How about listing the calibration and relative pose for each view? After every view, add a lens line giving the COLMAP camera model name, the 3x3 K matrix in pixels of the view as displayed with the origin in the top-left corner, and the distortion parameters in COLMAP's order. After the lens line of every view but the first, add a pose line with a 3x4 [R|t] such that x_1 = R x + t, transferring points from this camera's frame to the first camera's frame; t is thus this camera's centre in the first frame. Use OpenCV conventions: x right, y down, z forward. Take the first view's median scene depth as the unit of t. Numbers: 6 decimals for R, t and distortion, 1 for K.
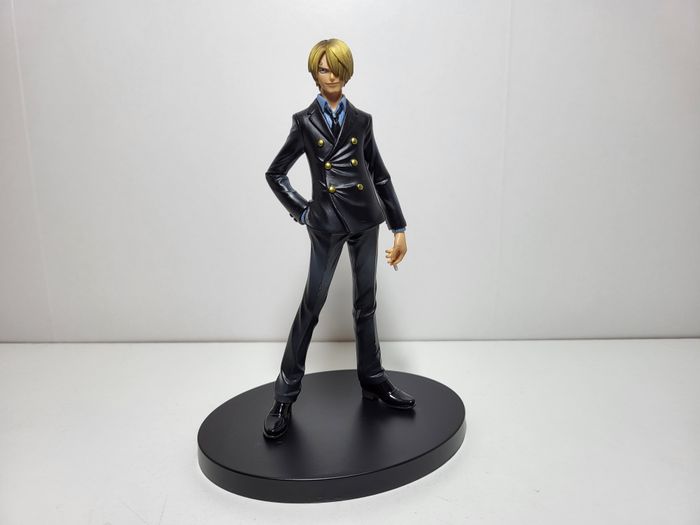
lens RADIAL K [[585.3, 0, 349.5], [0, 585.3, 255.7], [0, 0, 1]] dist [-0.046056, 0.019441]
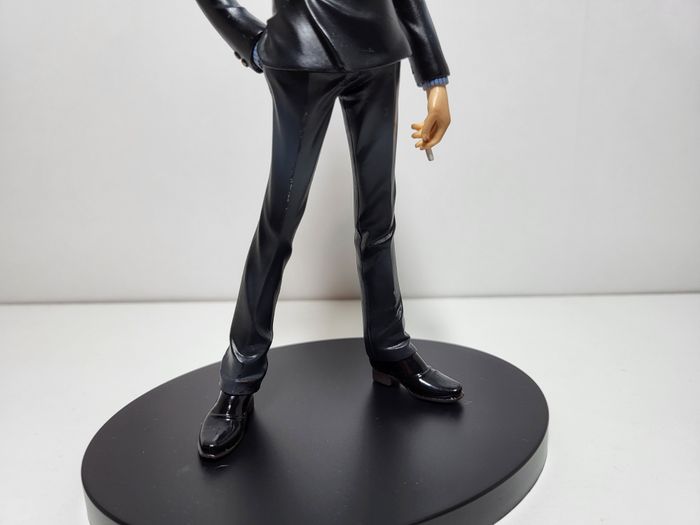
lens RADIAL K [[585.3, 0, 351.6], [0, 585.3, 267.9], [0, 0, 1]] dist [-0.046056, 0.019441]
pose [[0.999758, -0.011664, -0.018647, 0.013570], [0.012951, 0.997430, 0.070464, 0.088160], [0.017778, -0.070689, 0.997340, 0.439051]]
